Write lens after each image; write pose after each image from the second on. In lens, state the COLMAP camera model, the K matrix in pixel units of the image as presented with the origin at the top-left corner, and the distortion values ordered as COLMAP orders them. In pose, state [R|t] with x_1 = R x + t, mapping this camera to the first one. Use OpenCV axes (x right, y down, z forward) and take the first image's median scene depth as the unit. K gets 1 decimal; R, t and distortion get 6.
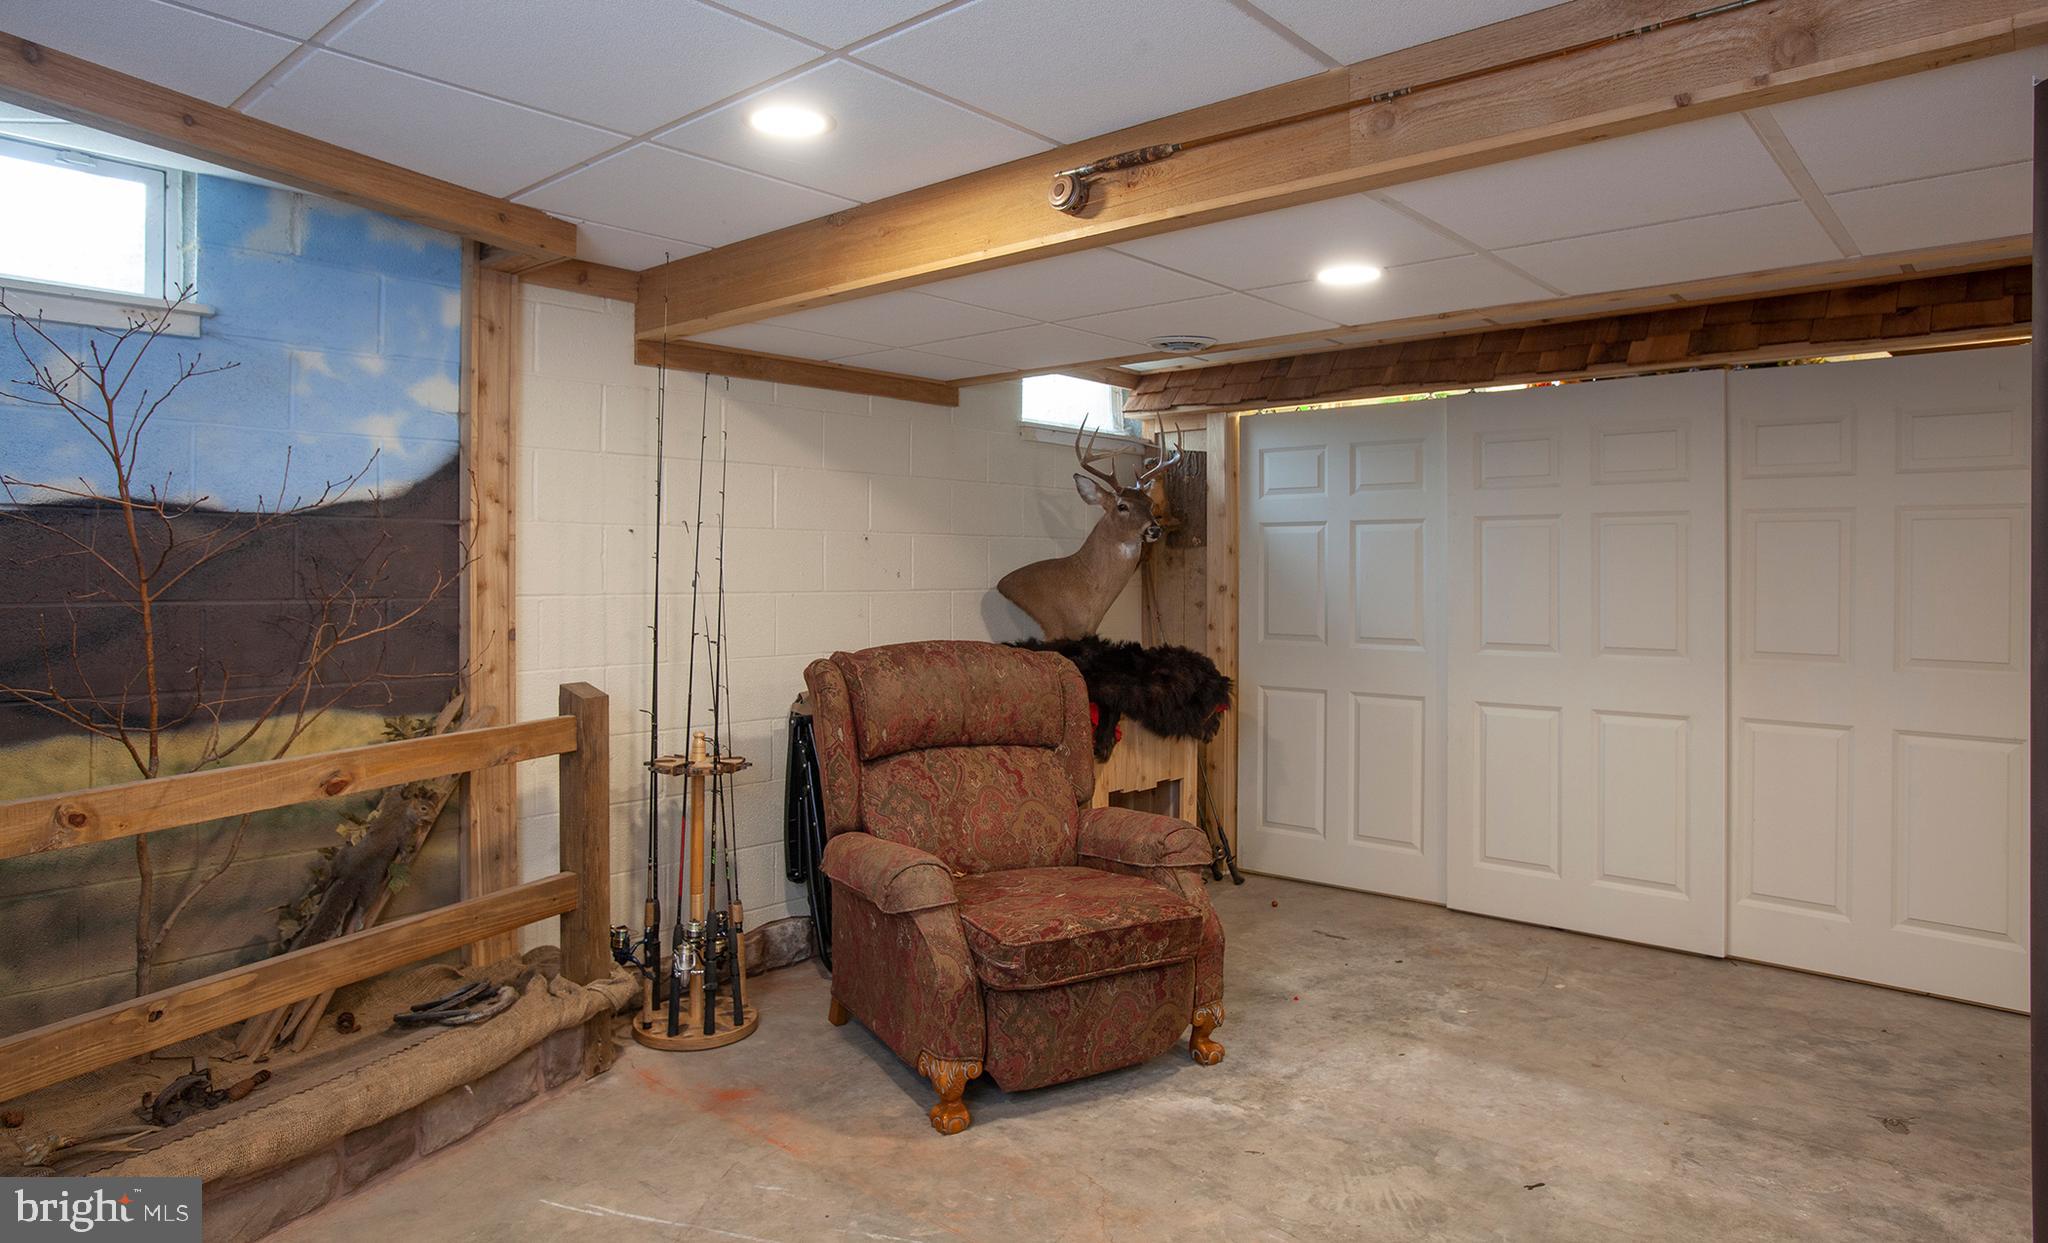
lens RADIAL K [[1241.6, 0, 1005.5], [0, 1241.6, 565.7], [0, 0, 1]] dist [-0.031522, 0.023875]
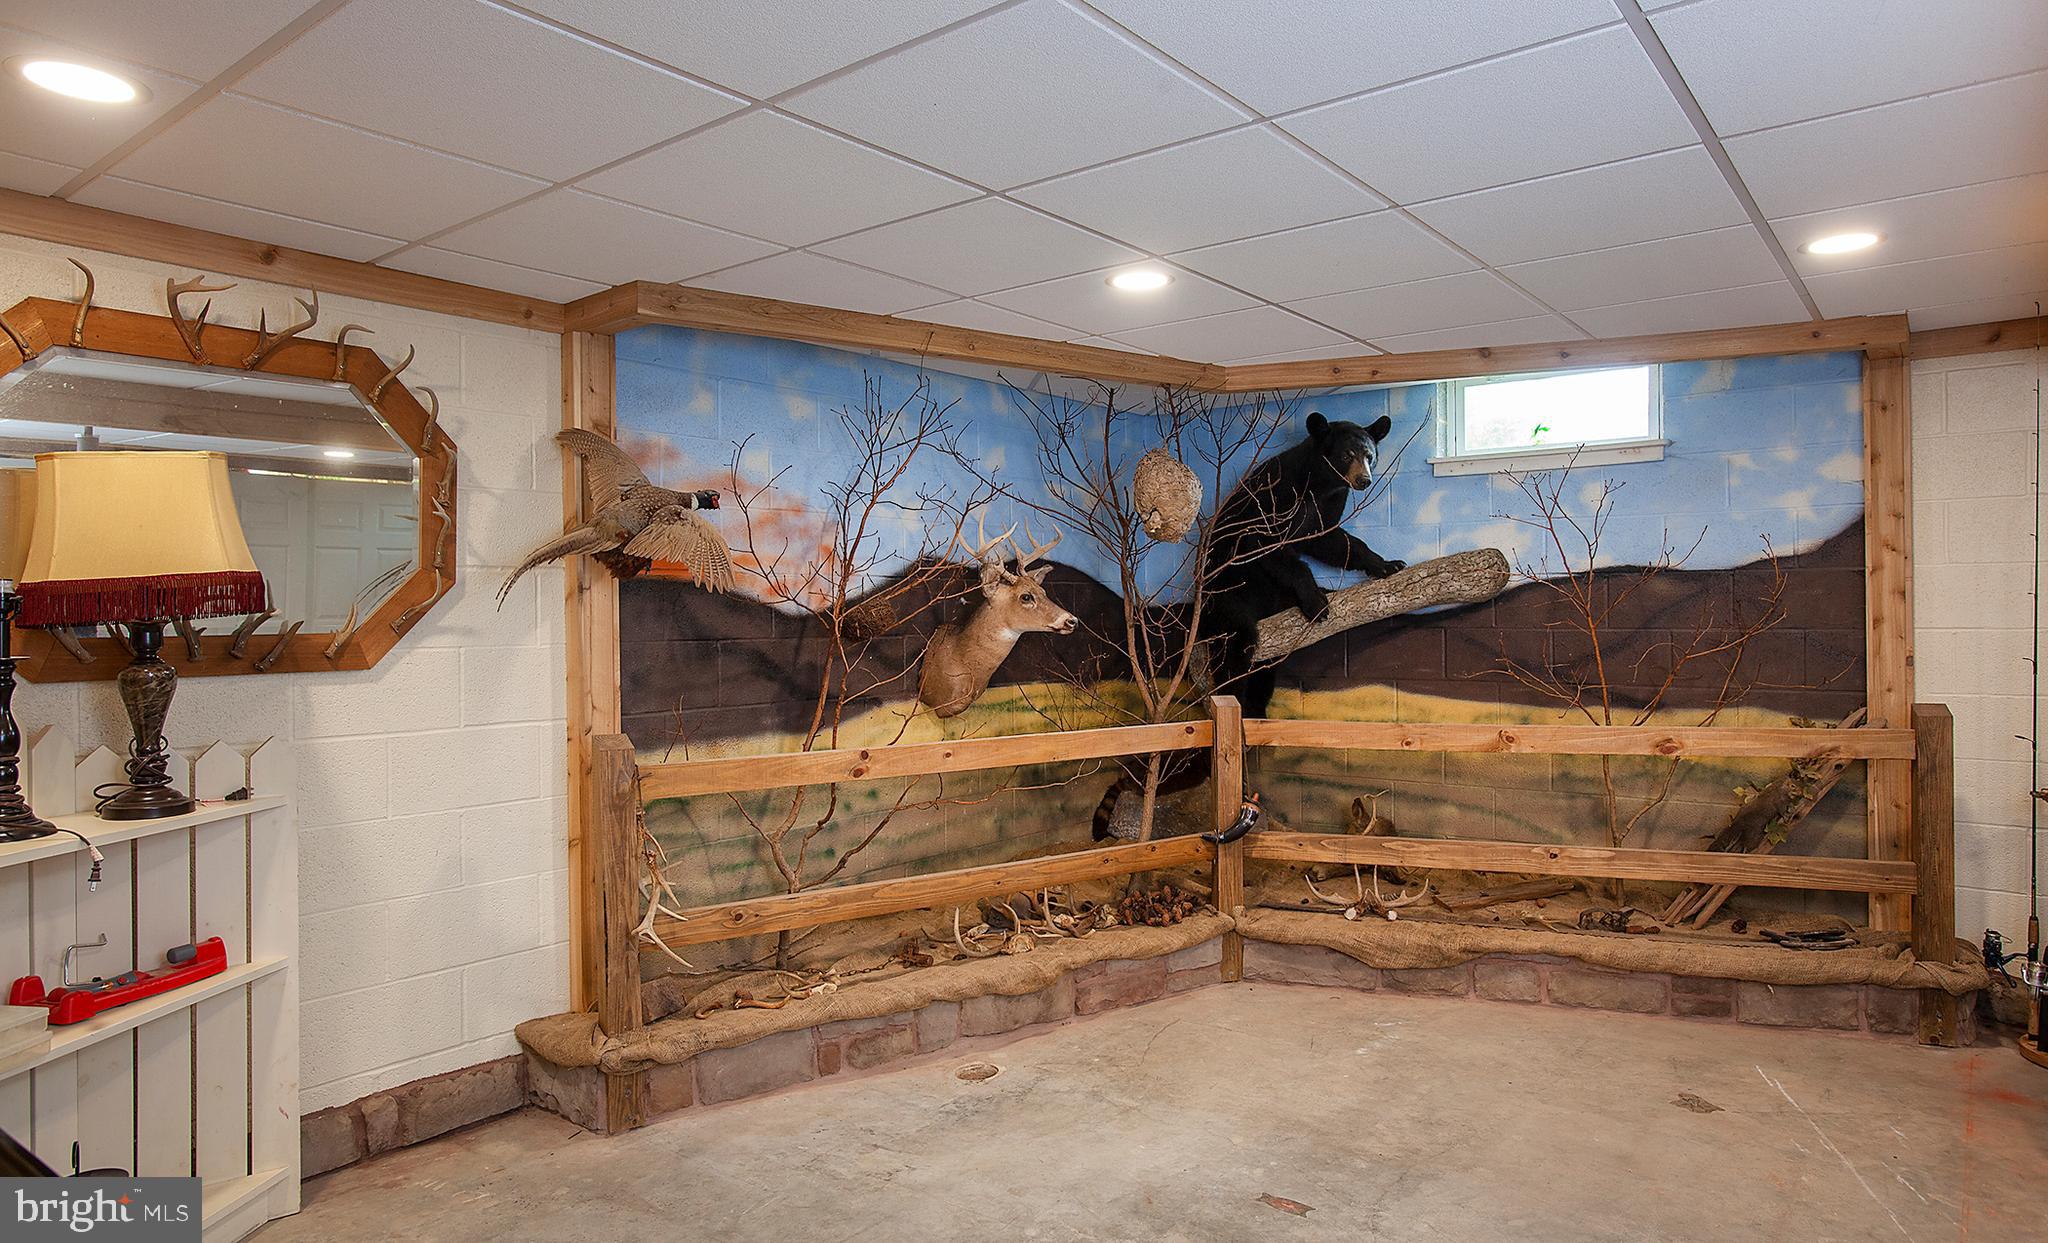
lens RADIAL K [[1241.6, 0, 1023.5], [0, 1241.6, 613.0], [0, 0, 1]] dist [-0.031522, 0.023875]
pose [[0.044340, -0.004347, -0.999007, 0.779125], [0.010840, 0.999934, -0.003869, 0.005291], [0.998958, -0.010658, 0.044384, 0.103486]]
